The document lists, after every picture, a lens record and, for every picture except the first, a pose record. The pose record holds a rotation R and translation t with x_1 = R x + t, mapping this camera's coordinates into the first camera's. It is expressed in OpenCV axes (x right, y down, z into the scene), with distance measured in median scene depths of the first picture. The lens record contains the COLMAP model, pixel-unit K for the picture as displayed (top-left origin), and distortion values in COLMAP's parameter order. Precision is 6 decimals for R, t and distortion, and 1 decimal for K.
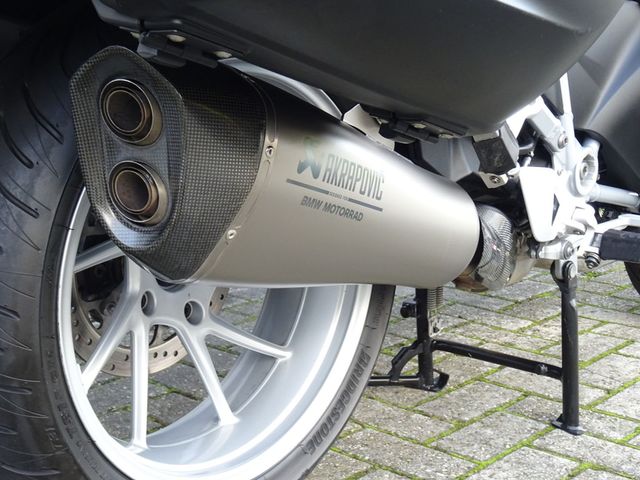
lens RADIAL K [[1053.2, 0, 320.1], [0, 1053.2, 240.2], [0, 0, 1]] dist [0.038877, 0.000000]
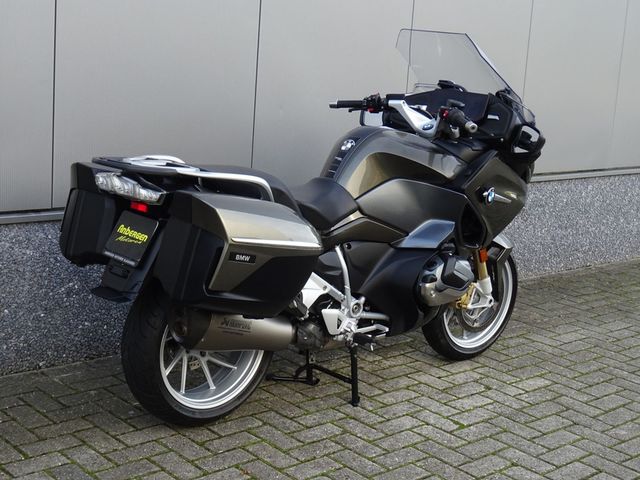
lens RADIAL K [[1053.2, 0, 319.3], [0, 1053.2, 236.5], [0, 0, 1]] dist [0.038877, 0.000000]
pose [[0.989621, 0.073545, -0.123459, 0.589482], [-0.072211, 0.997273, 0.015255, -0.352917], [0.124245, -0.006181, 0.992232, -2.095393]]
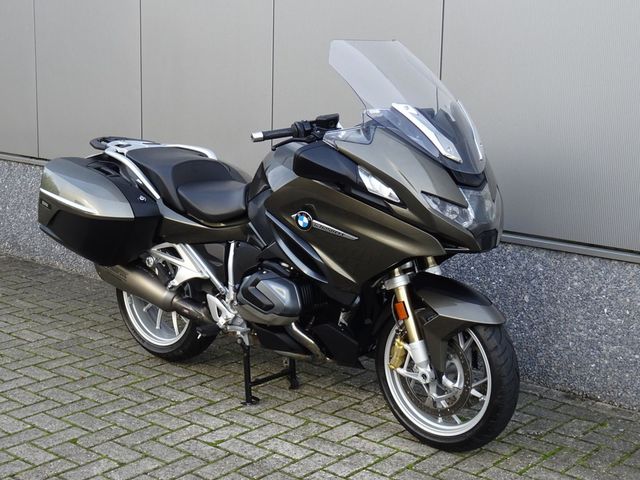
lens RADIAL K [[1053.2, 0, 320.4], [0, 1053.2, 242.7], [0, 0, 1]] dist [0.038877, 0.000000]
pose [[-0.021373, 0.174722, -0.984386, 3.725180], [-0.200001, 0.963961, 0.175439, -0.957021], [0.979563, 0.200627, 0.014342, 1.428026]]
